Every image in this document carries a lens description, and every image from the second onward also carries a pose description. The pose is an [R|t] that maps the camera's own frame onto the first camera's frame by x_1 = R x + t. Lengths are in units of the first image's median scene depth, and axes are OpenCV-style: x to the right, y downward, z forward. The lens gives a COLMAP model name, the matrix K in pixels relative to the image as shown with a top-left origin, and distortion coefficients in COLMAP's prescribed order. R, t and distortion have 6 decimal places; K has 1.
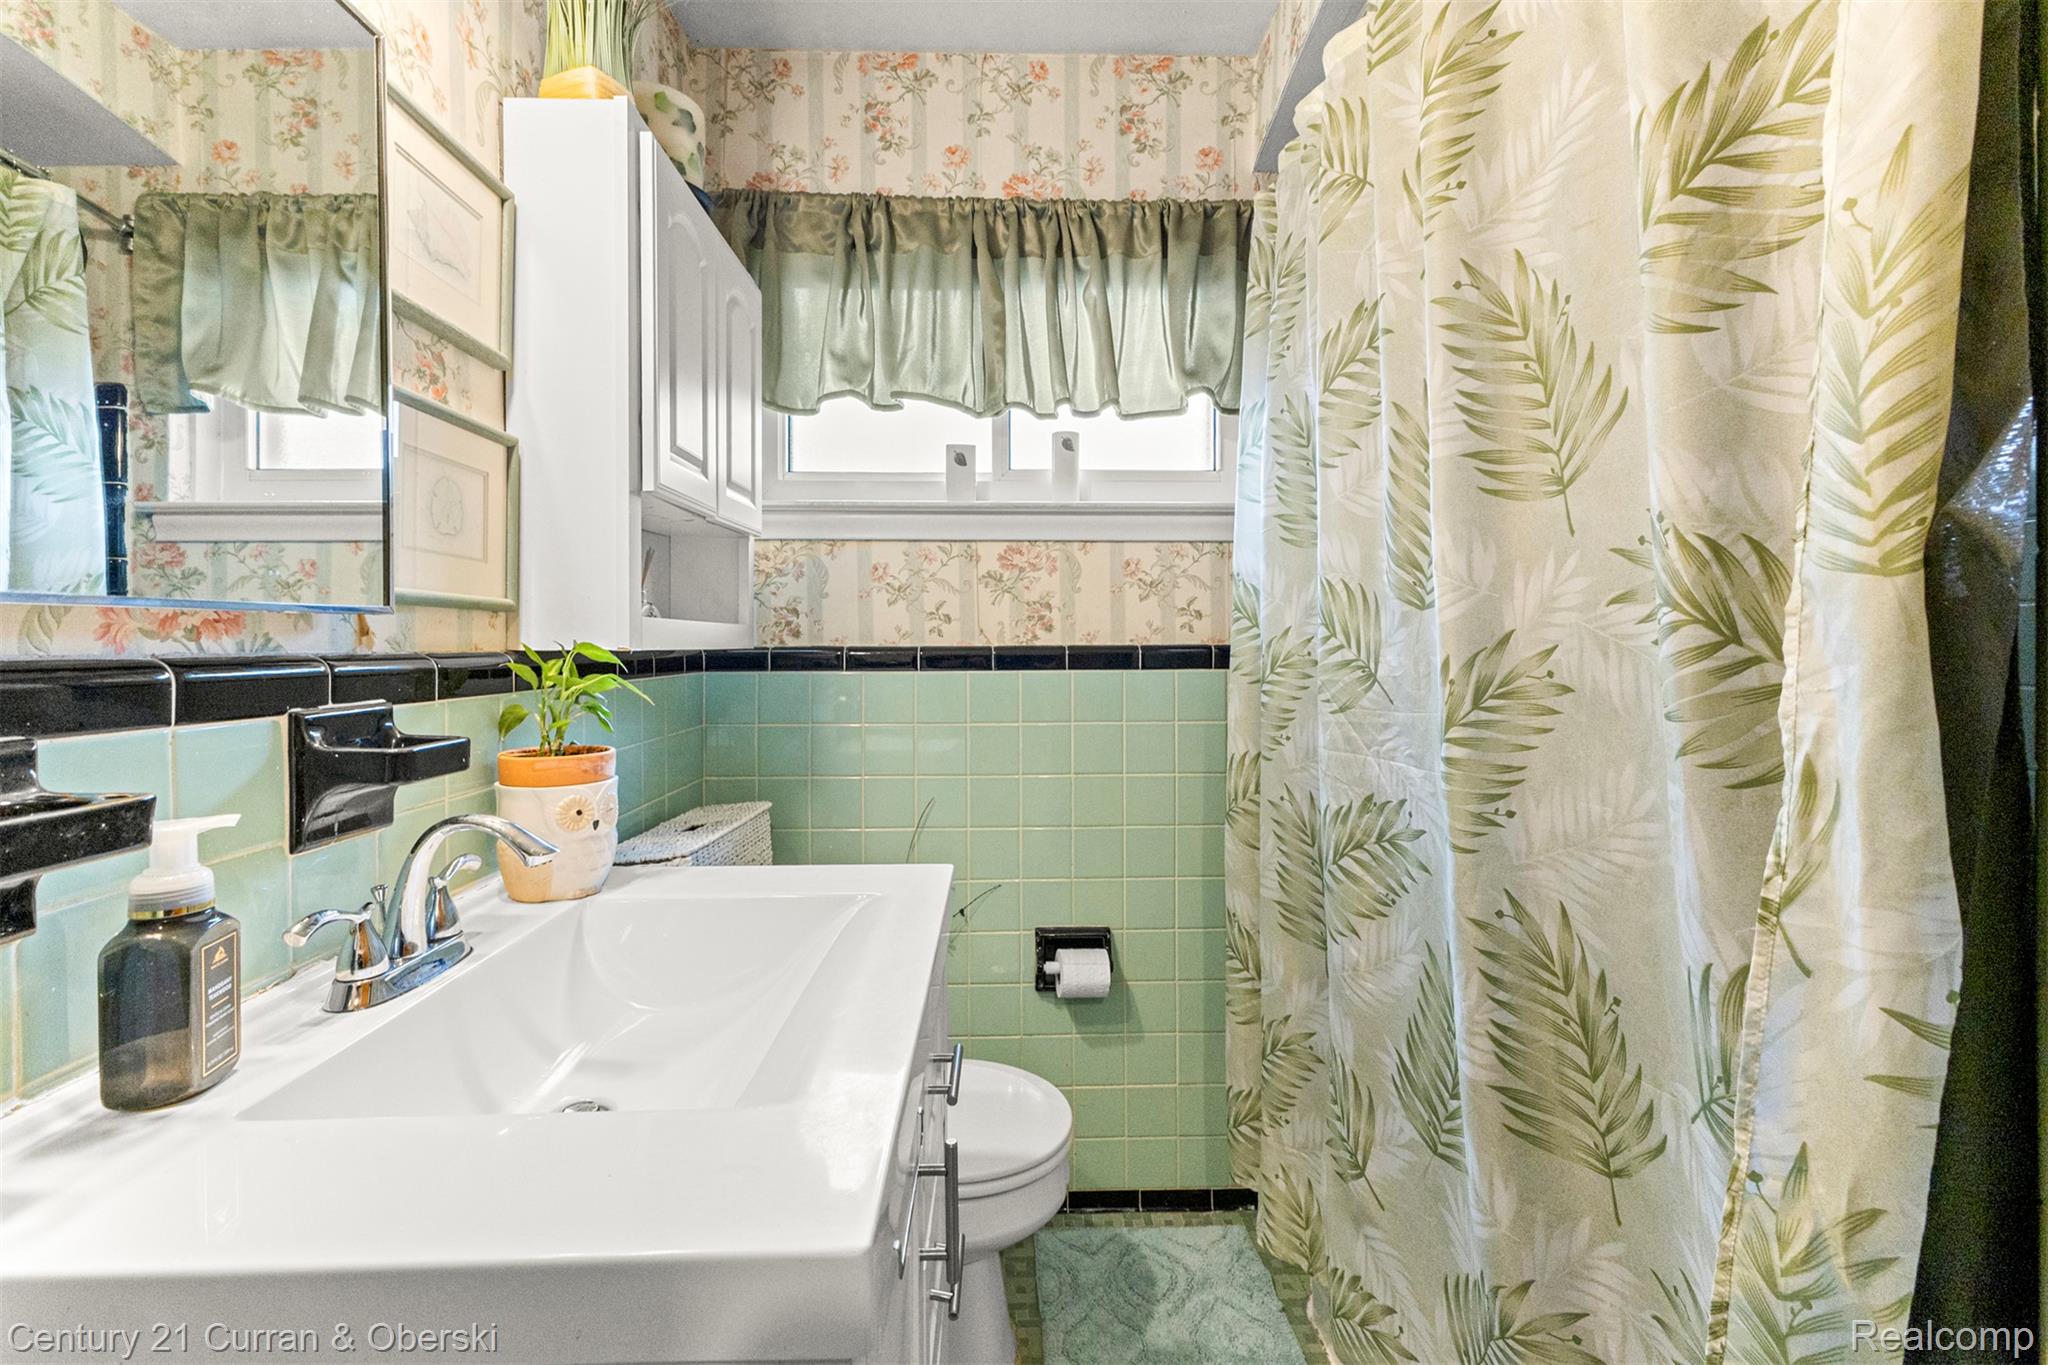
lens RADIAL K [[892.3, 0, 1018.4], [0, 892.3, 656.7], [0, 0, 1]] dist [0.001550, -0.000784]
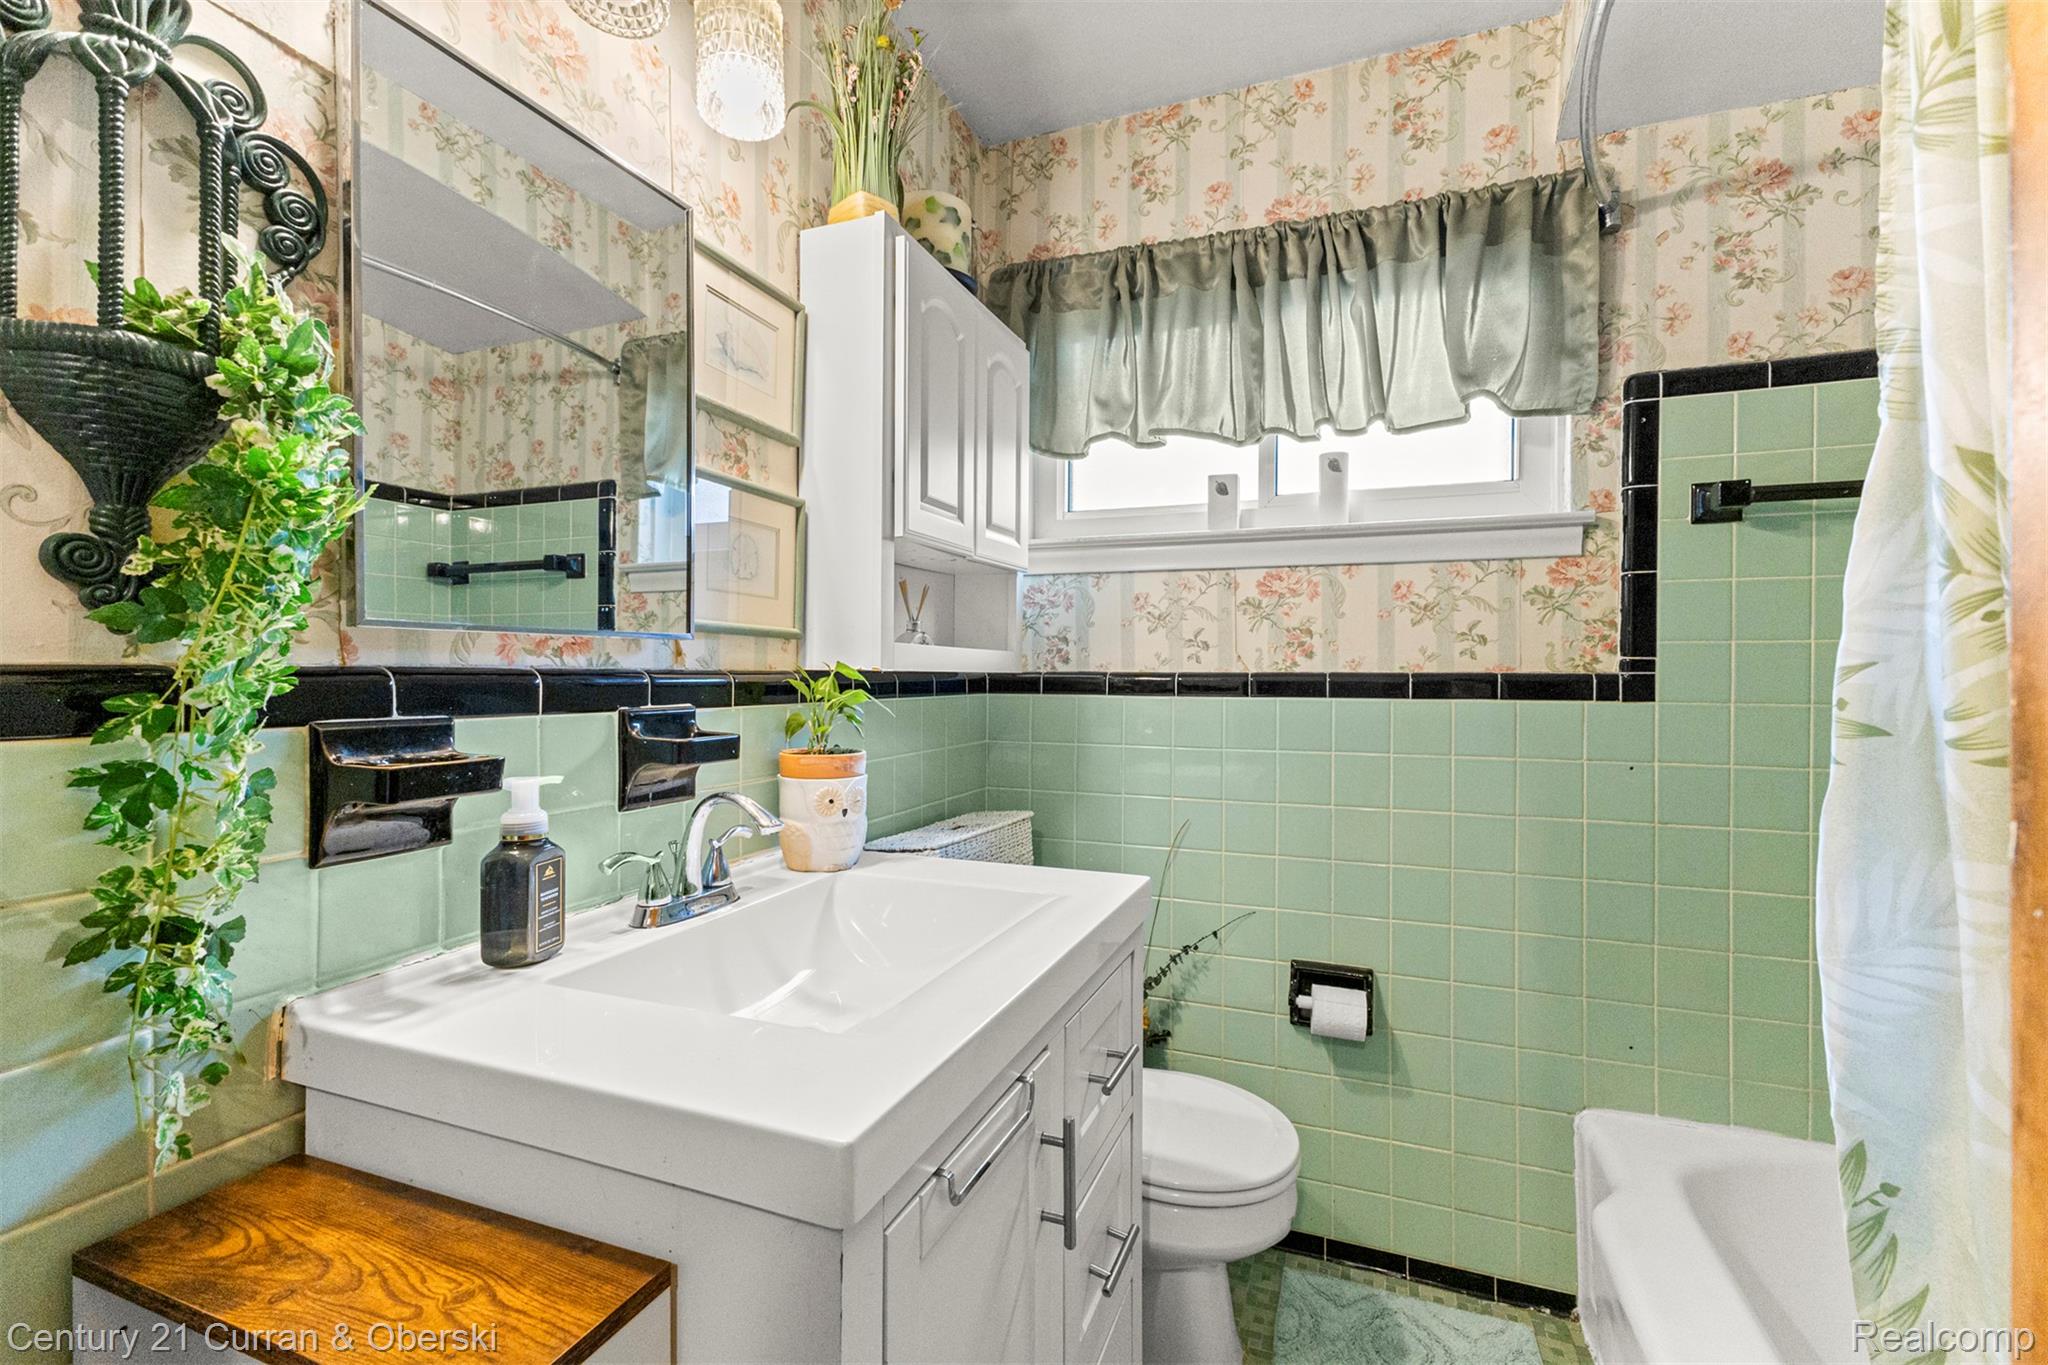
lens RADIAL K [[875.5, 0, 1024.0], [0, 875.5, 682.5], [0, 0, 1]] dist [0.002182, -0.000573]
pose [[0.921871, 0.010451, -0.387356, 0.120974], [-0.013366, 0.999899, -0.004831, 0.007539], [0.387266, 0.009631, 0.921918, -0.006218]]
